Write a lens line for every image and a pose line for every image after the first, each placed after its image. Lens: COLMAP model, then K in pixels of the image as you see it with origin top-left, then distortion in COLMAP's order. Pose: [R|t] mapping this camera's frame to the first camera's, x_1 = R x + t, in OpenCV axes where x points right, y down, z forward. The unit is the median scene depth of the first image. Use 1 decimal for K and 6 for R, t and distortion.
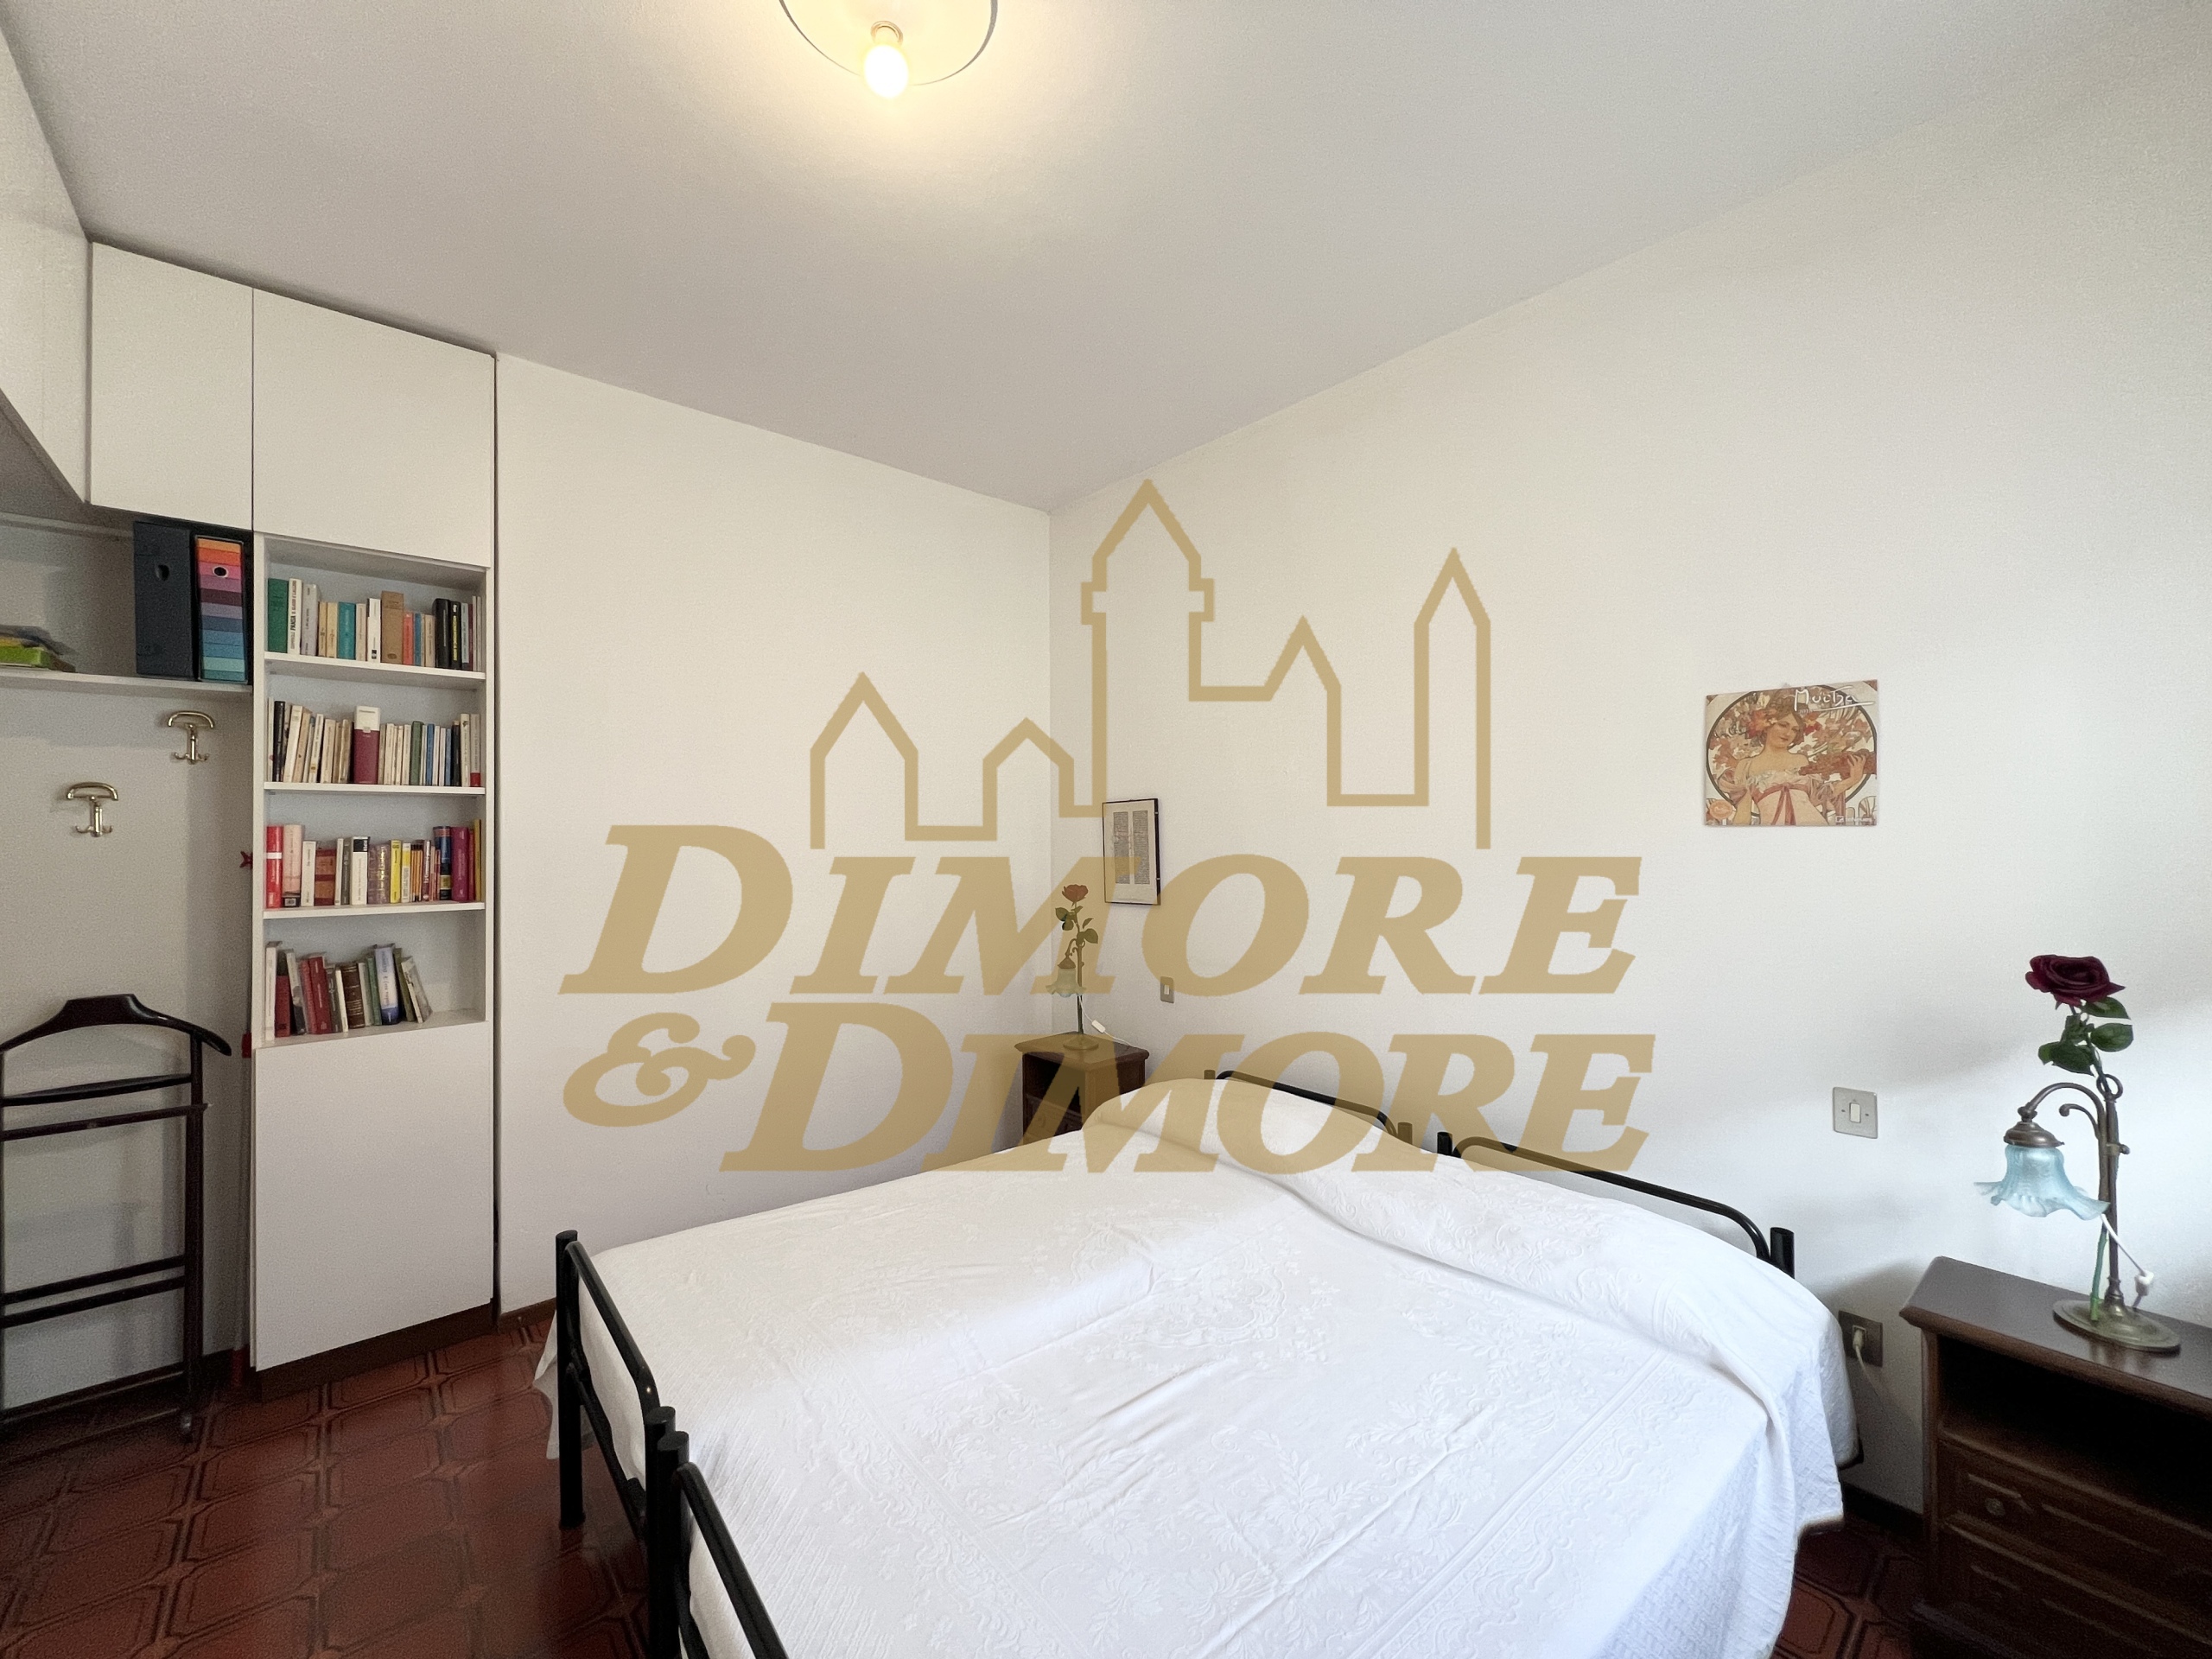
lens RADIAL K [[892.7, 0, 1103.0], [0, 892.7, 823.3], [0, 0, 1]] dist [-0.005266, -0.000224]
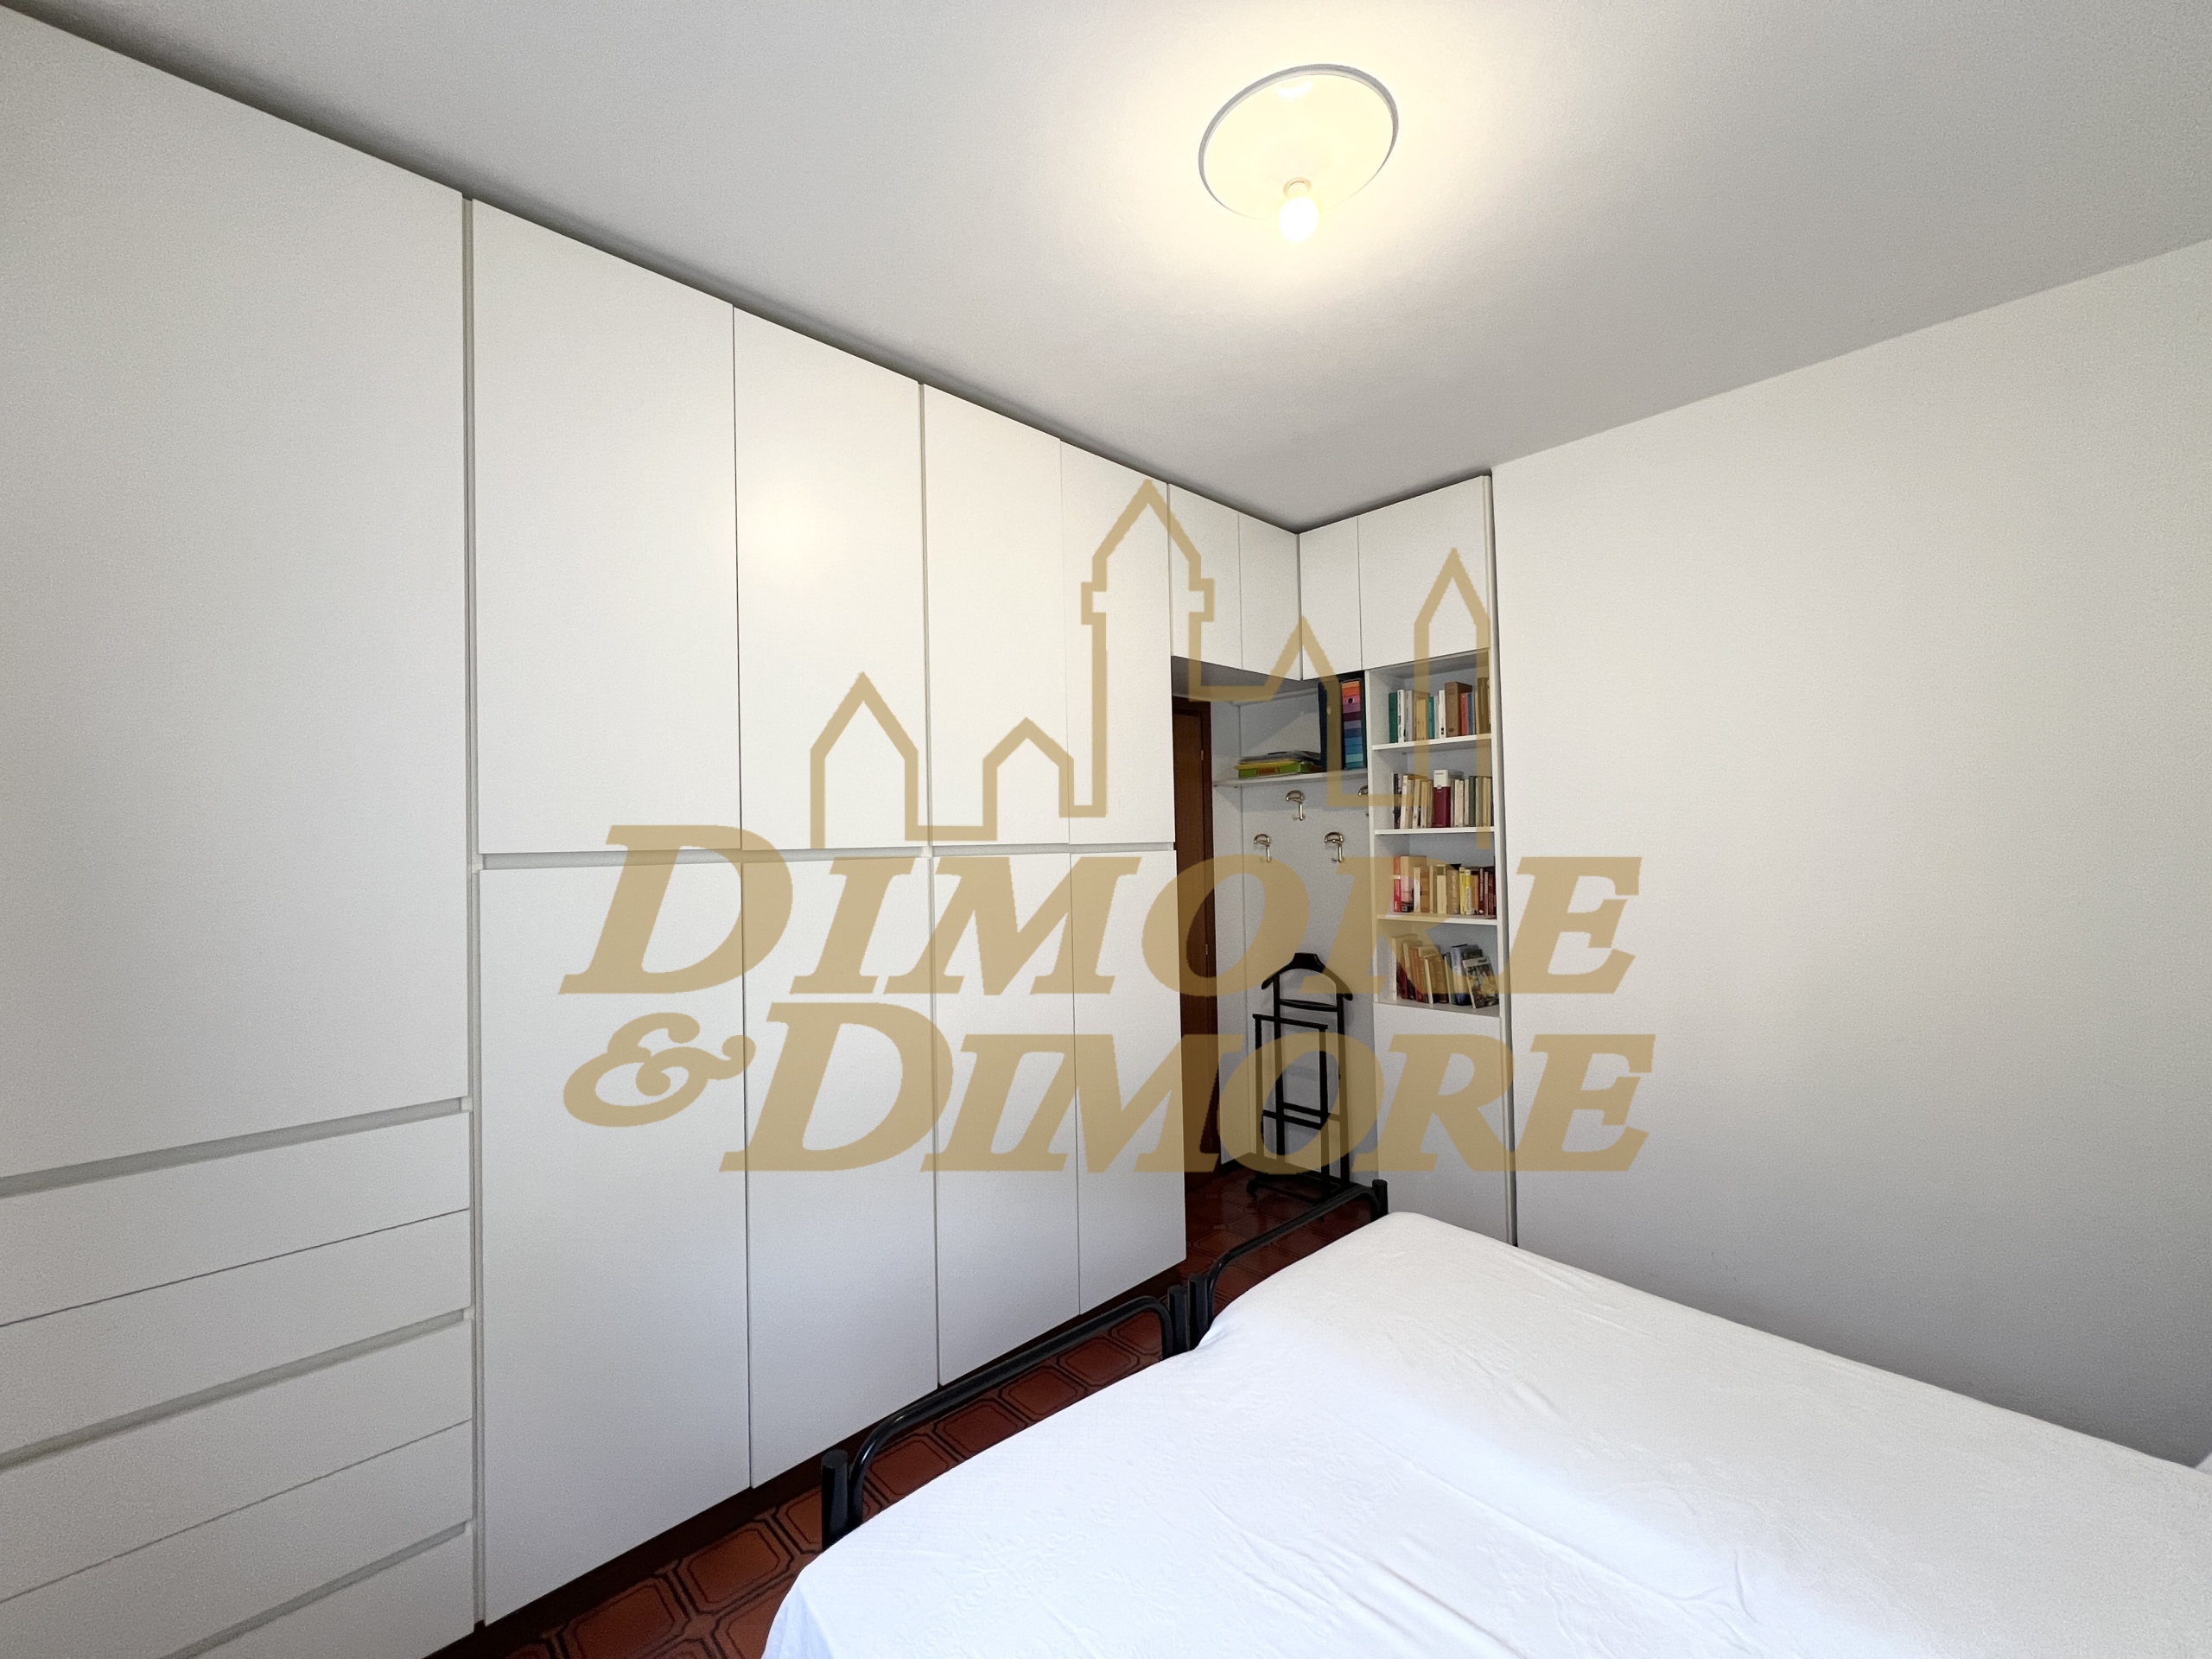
lens RADIAL K [[892.7, 0, 1103.2], [0, 892.7, 833.3], [0, 0, 1]] dist [-0.005266, -0.000224]
pose [[0.034420, -0.011411, -0.999342, 0.543690], [0.021596, 0.999710, -0.010672, -0.031363], [0.999174, -0.021215, 0.034656, 0.442493]]
